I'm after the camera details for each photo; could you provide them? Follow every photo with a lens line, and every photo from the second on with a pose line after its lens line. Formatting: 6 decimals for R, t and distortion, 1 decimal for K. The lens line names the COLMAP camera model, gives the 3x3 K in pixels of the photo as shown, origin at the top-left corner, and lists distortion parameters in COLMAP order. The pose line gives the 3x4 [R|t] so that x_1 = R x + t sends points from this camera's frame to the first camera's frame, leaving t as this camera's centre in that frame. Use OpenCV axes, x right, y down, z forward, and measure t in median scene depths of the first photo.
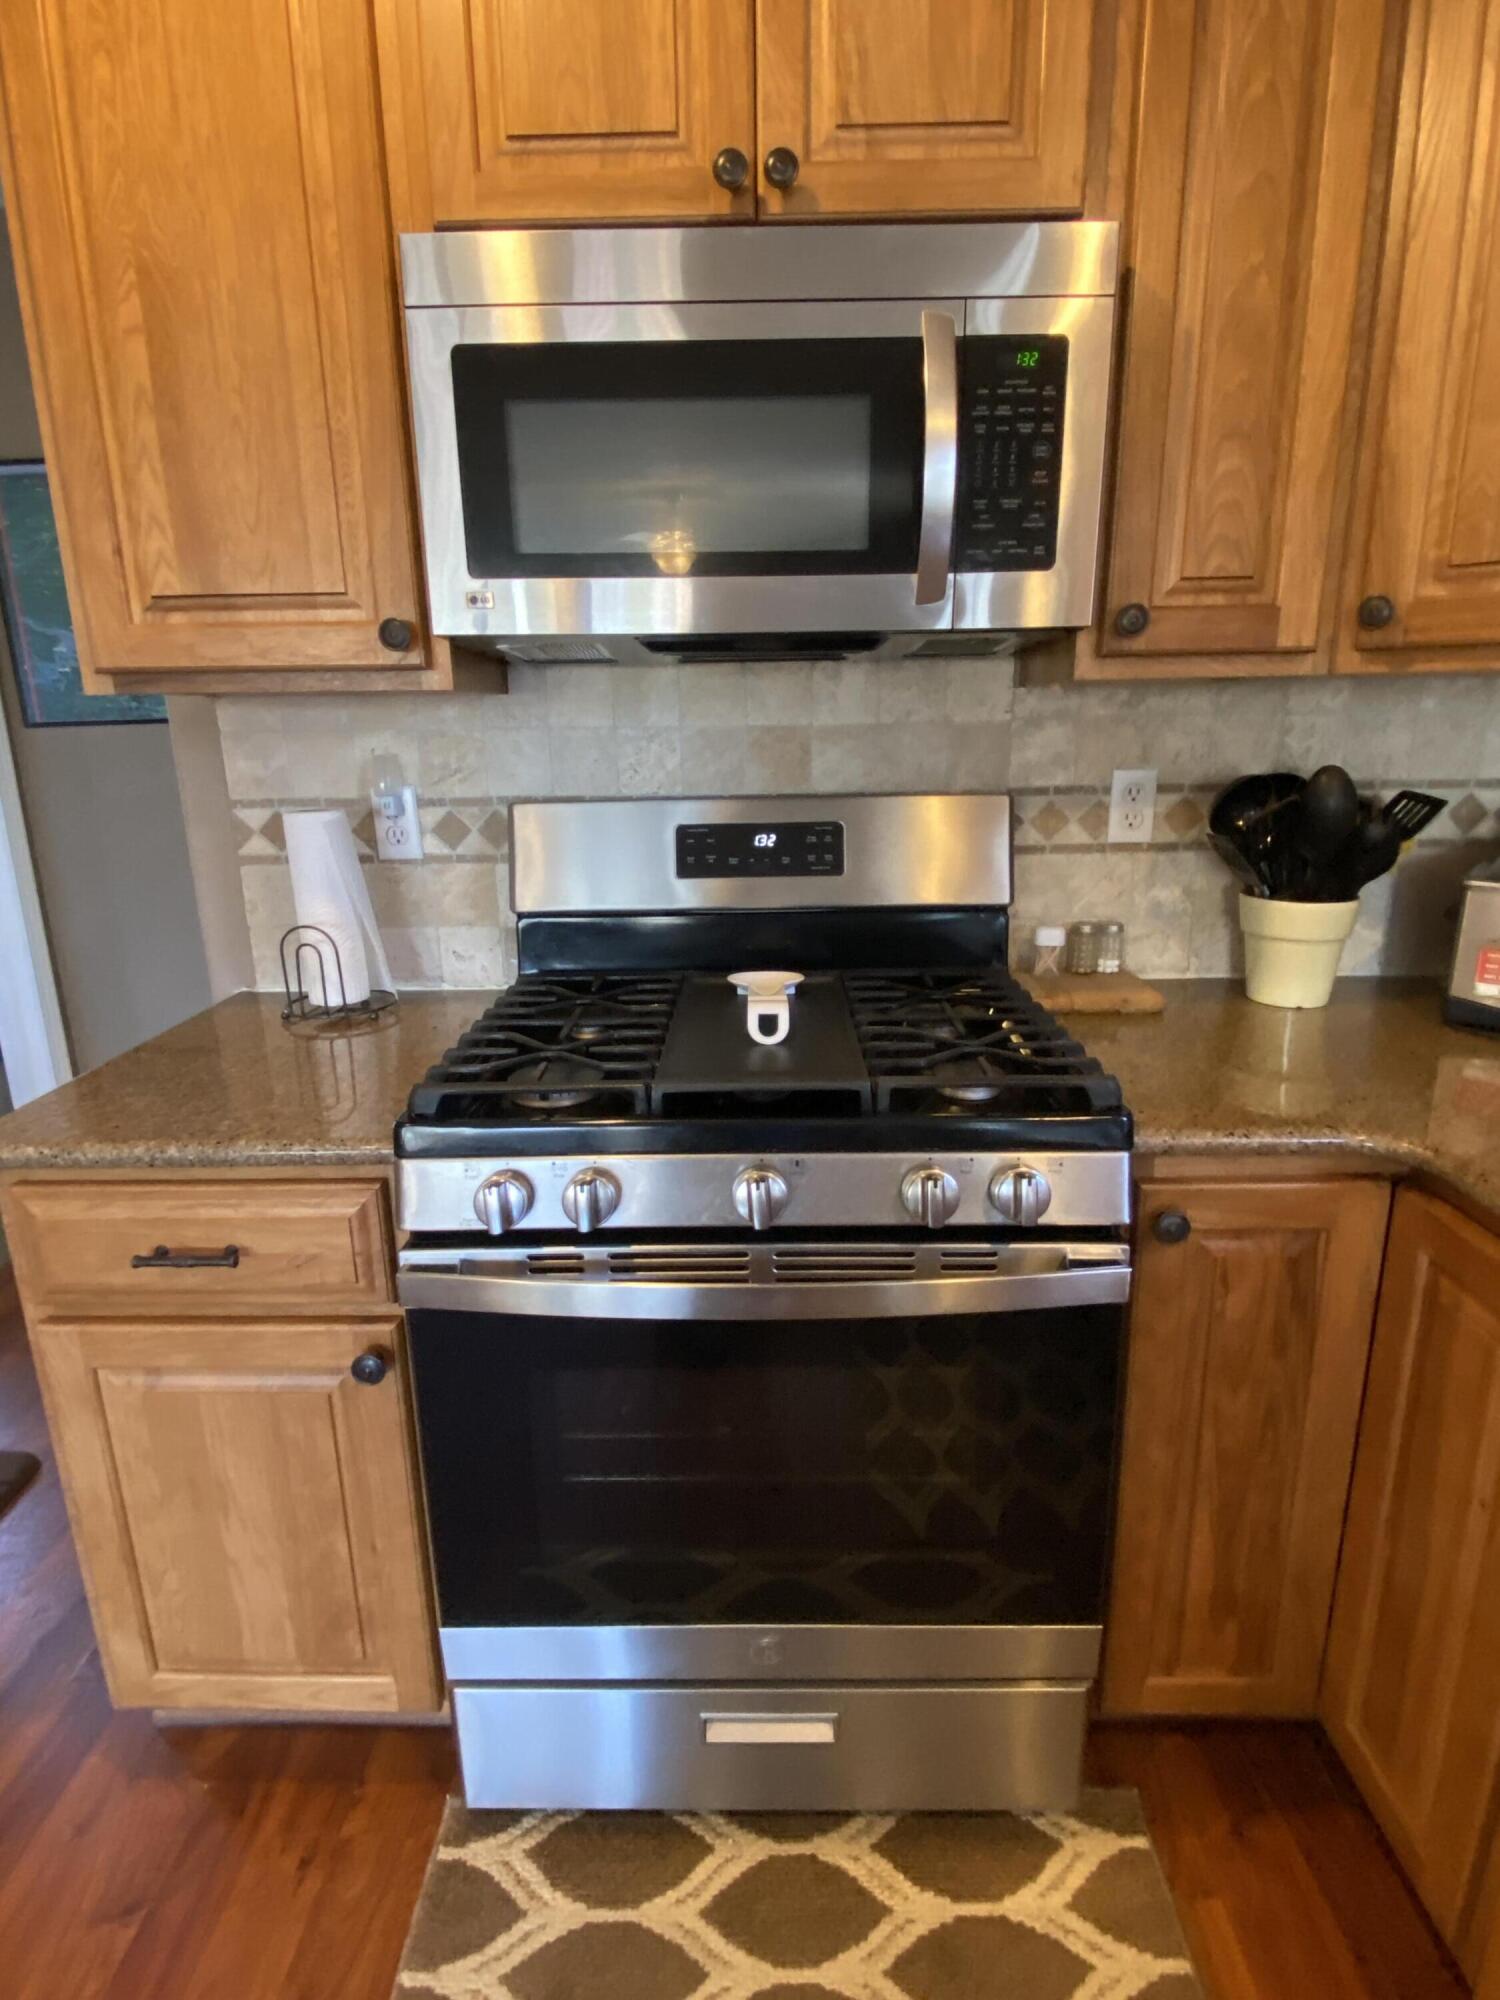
lens RADIAL K [[1026.1, 0, 750.0], [0, 1026.1, 1000.0], [0, 0, 1]] dist [0.045025, -0.041217]
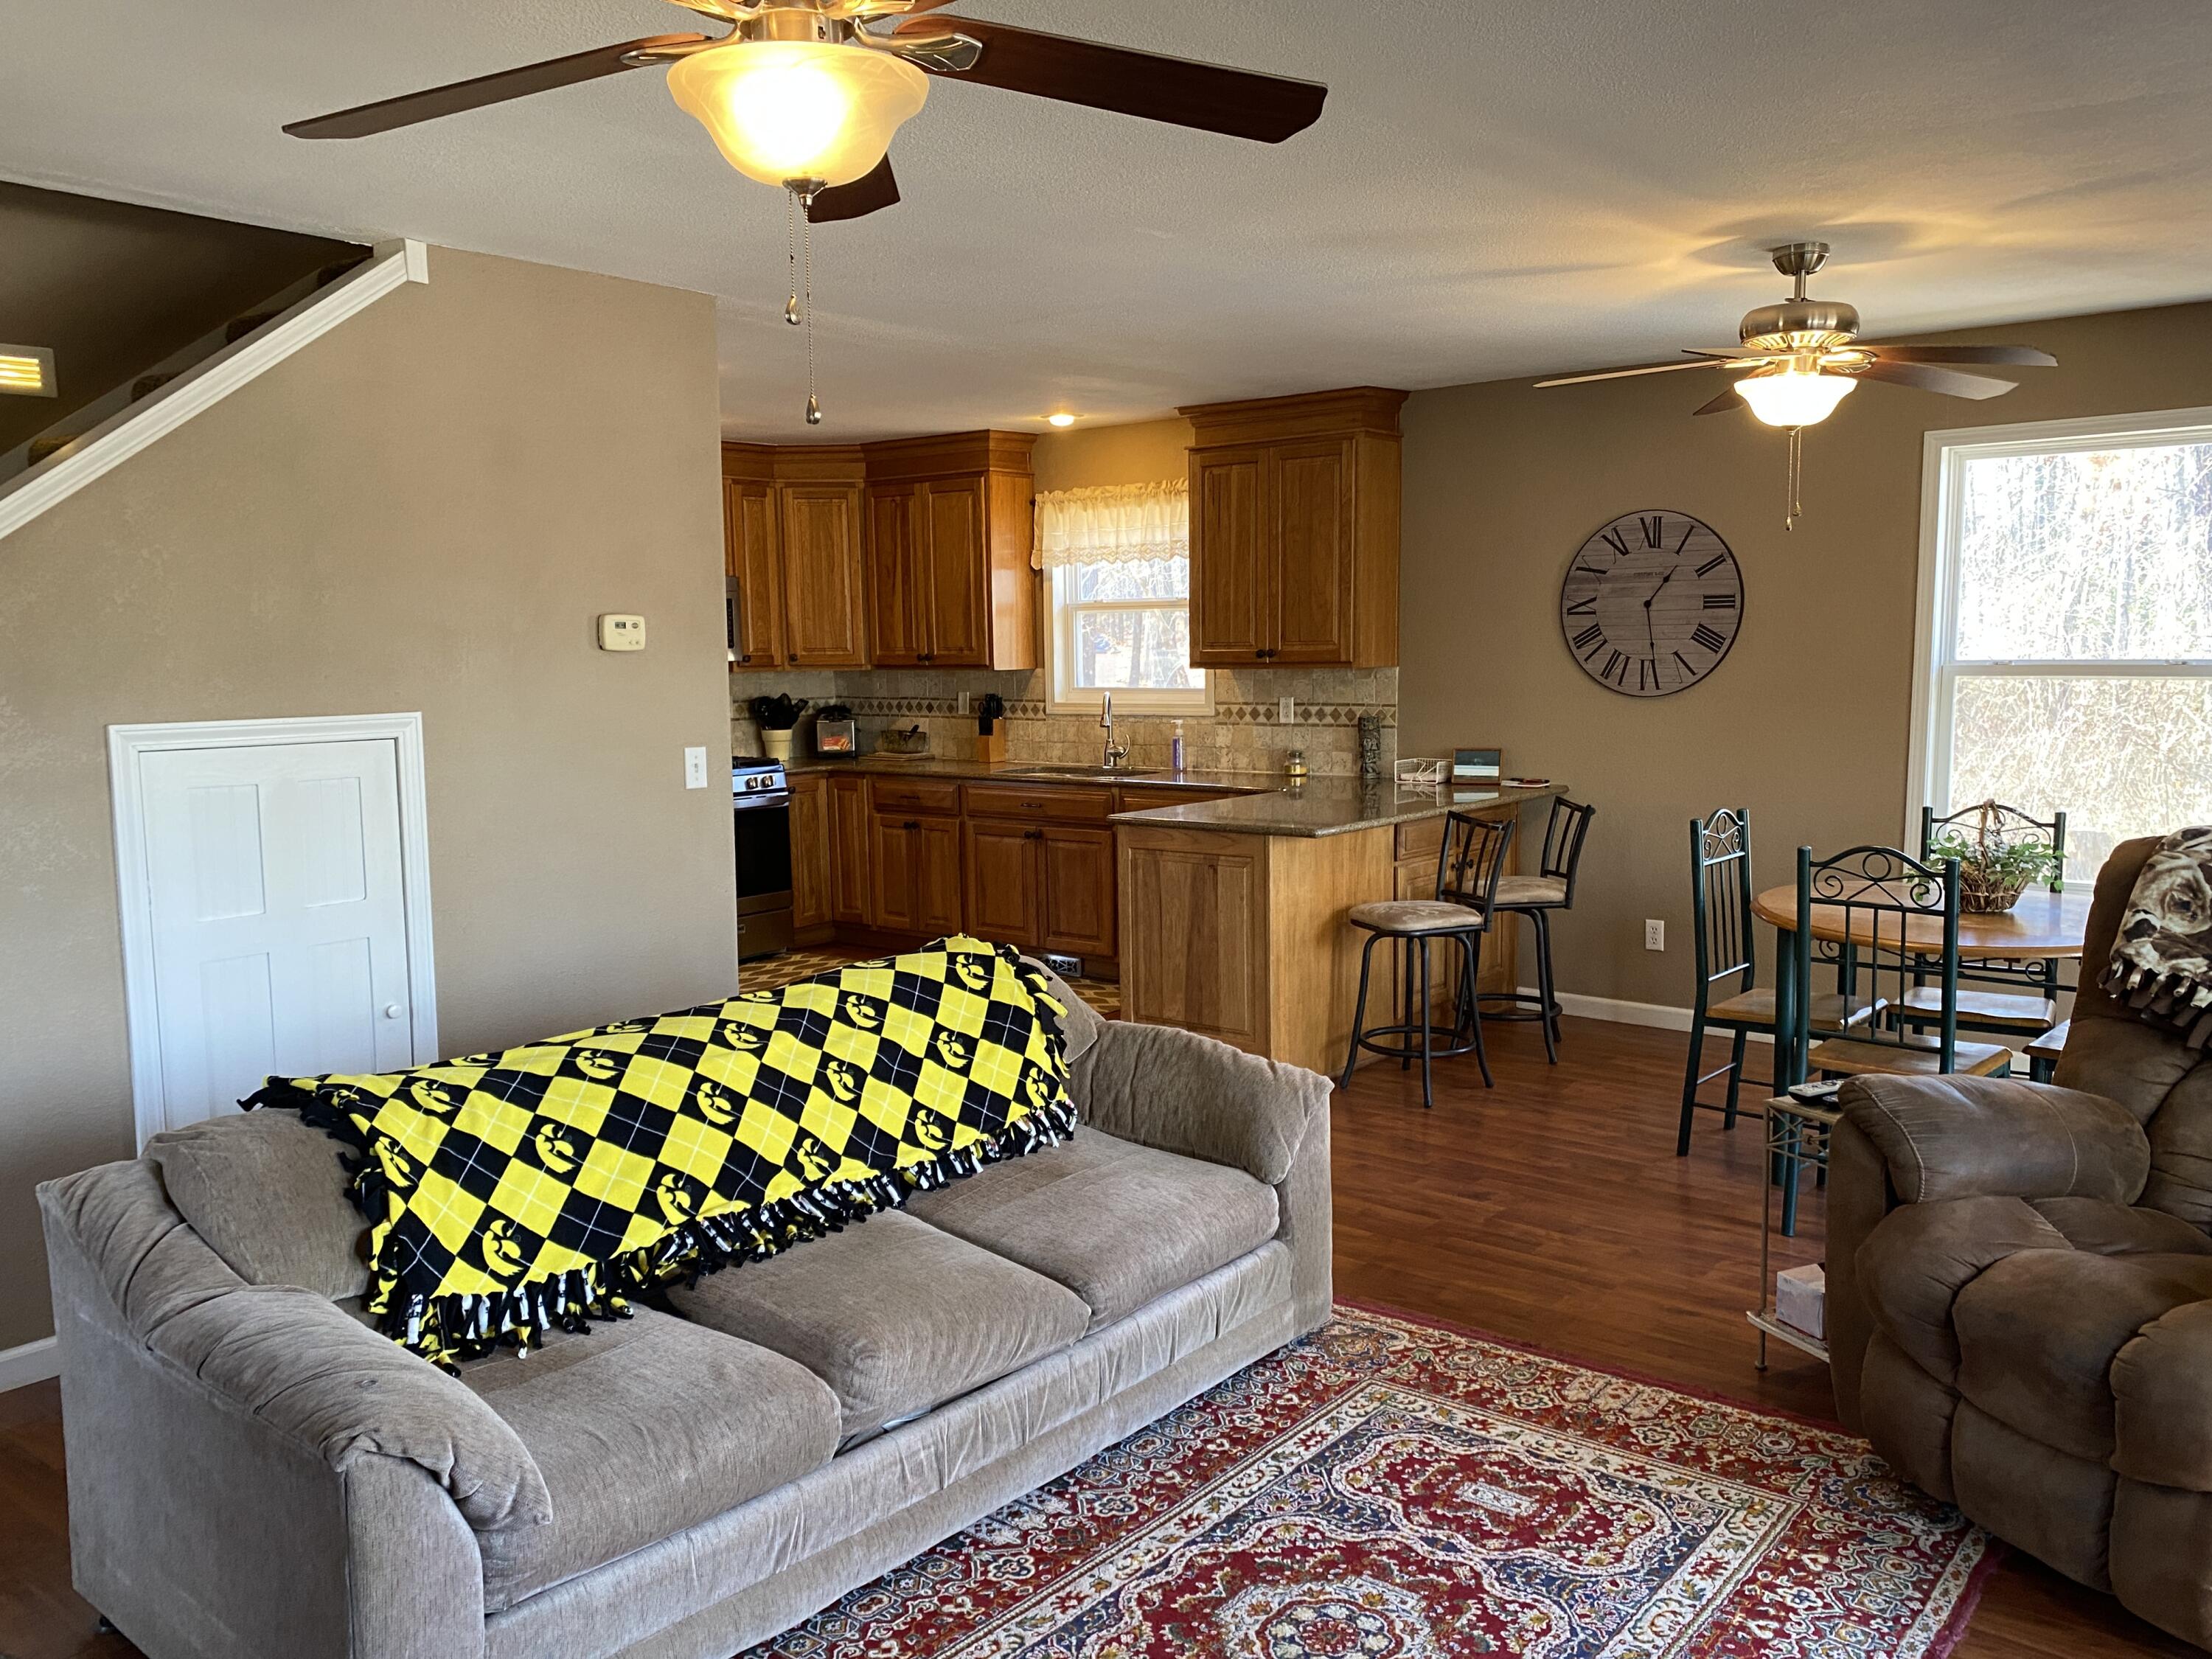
lens RADIAL K [[1745.3, 0, 1106.0], [0, 1745.3, 845.1], [0, 0, 1]] dist [0.131362, -0.201299]
pose [[0.623451, -0.088639, 0.776822, -4.111350], [0.213607, 0.975065, -0.060173, 1.050278], [-0.752118, 0.203449, 0.626839, -4.177325]]
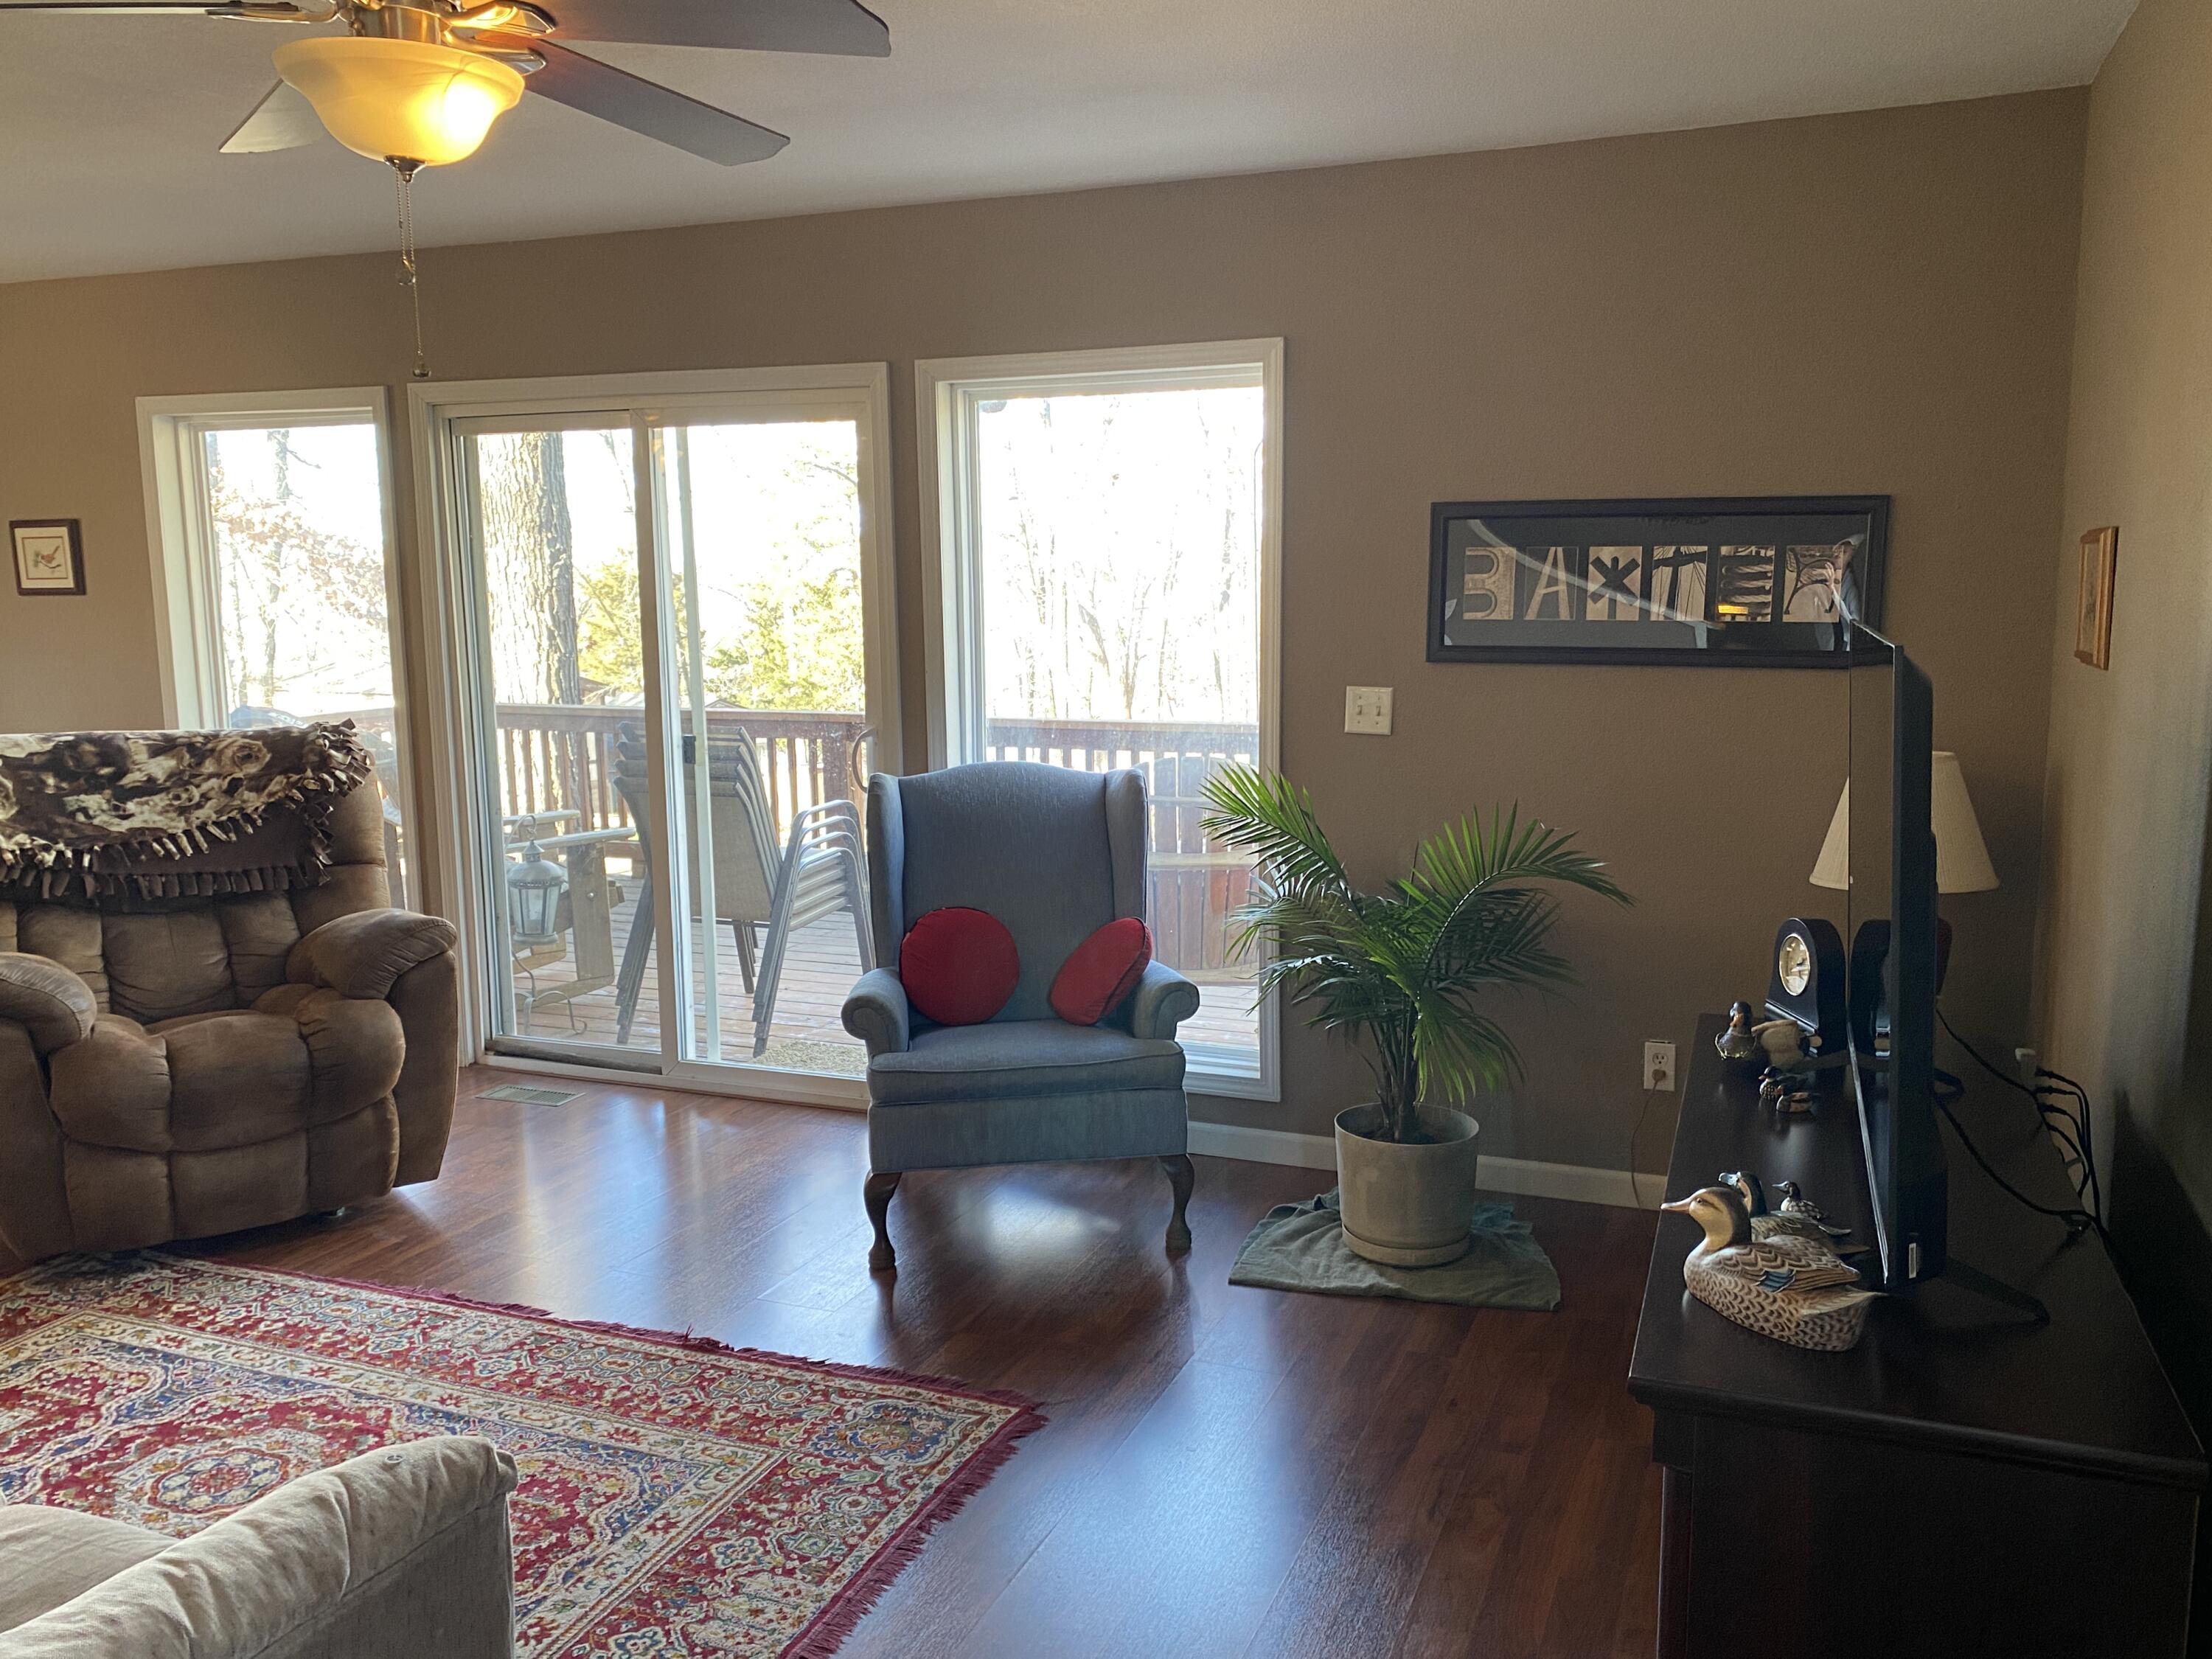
lens RADIAL K [[1759.3, 0, 1113.2], [0, 1759.3, 836.3], [0, 0, 1]] dist [0.027446, -0.004864]
pose [[-0.930988, -0.035042, 0.363364, -4.318514], [0.114406, 0.917229, 0.381579, 0.342361], [-0.346659, 0.396816, -0.849920, -1.576193]]
